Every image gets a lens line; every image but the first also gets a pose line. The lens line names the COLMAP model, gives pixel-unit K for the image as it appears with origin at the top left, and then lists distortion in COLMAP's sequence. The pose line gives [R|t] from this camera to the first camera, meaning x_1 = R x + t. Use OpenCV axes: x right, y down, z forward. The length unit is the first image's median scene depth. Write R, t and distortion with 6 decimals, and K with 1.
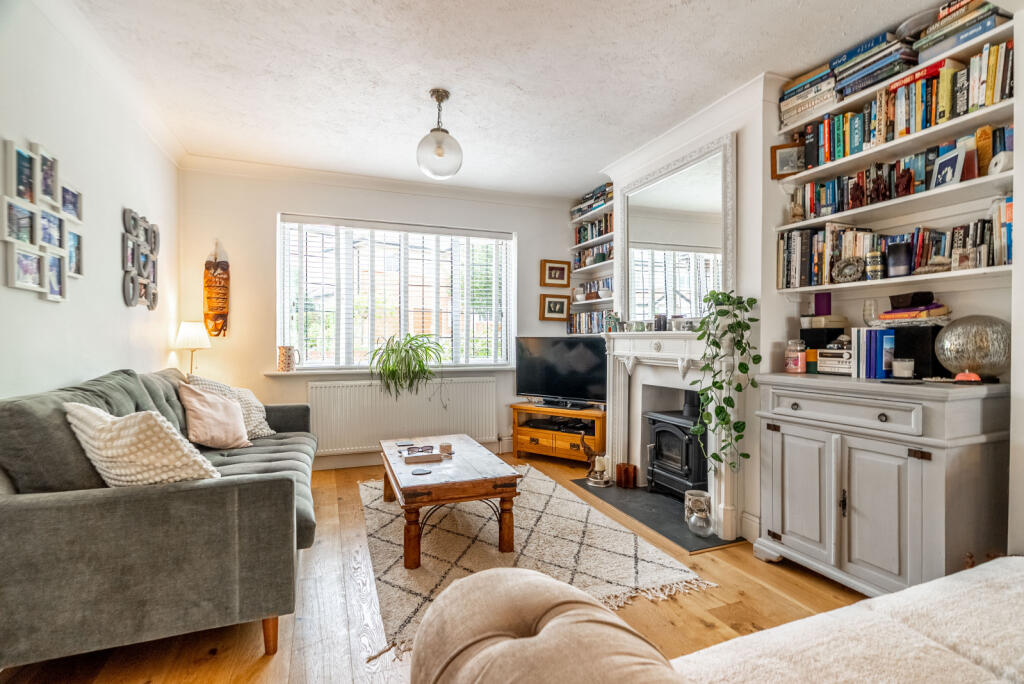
lens RADIAL K [[473.3, 0, 511.2], [0, 473.3, 343.0], [0, 0, 1]] dist [-0.014035, 0.002637]
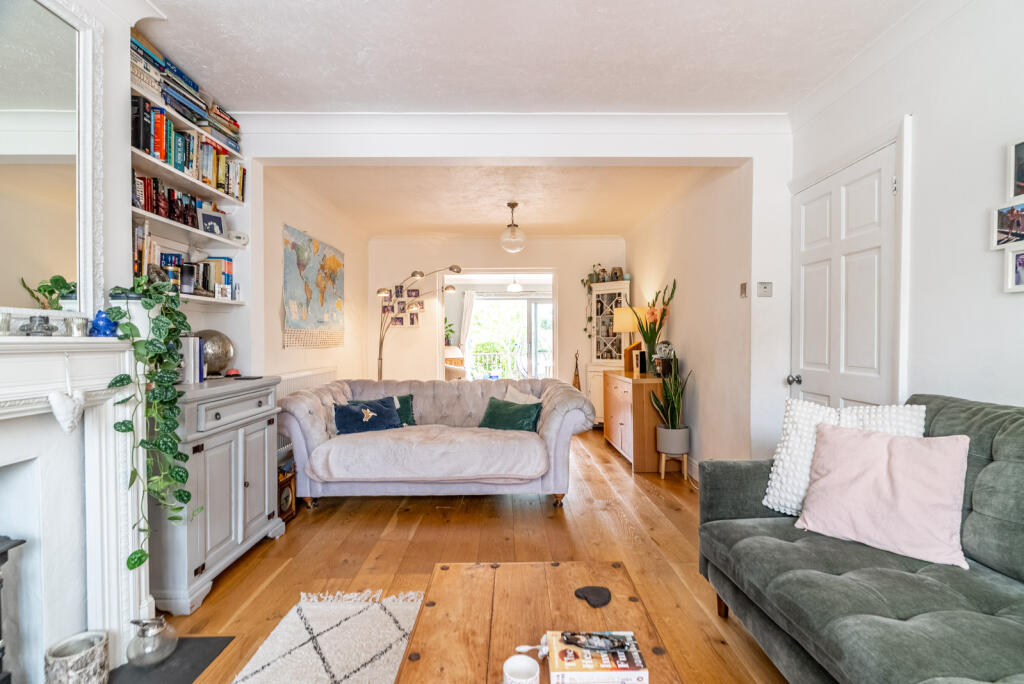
lens RADIAL K [[473.3, 0, 514.4], [0, 473.3, 341.0], [0, 0, 1]] dist [-0.014035, 0.002637]
pose [[-0.939346, 0.004619, 0.342941, -0.228747], [0.009025, 0.999896, 0.011252, -0.020291], [-0.342853, 0.013664, -0.939290, 1.221755]]
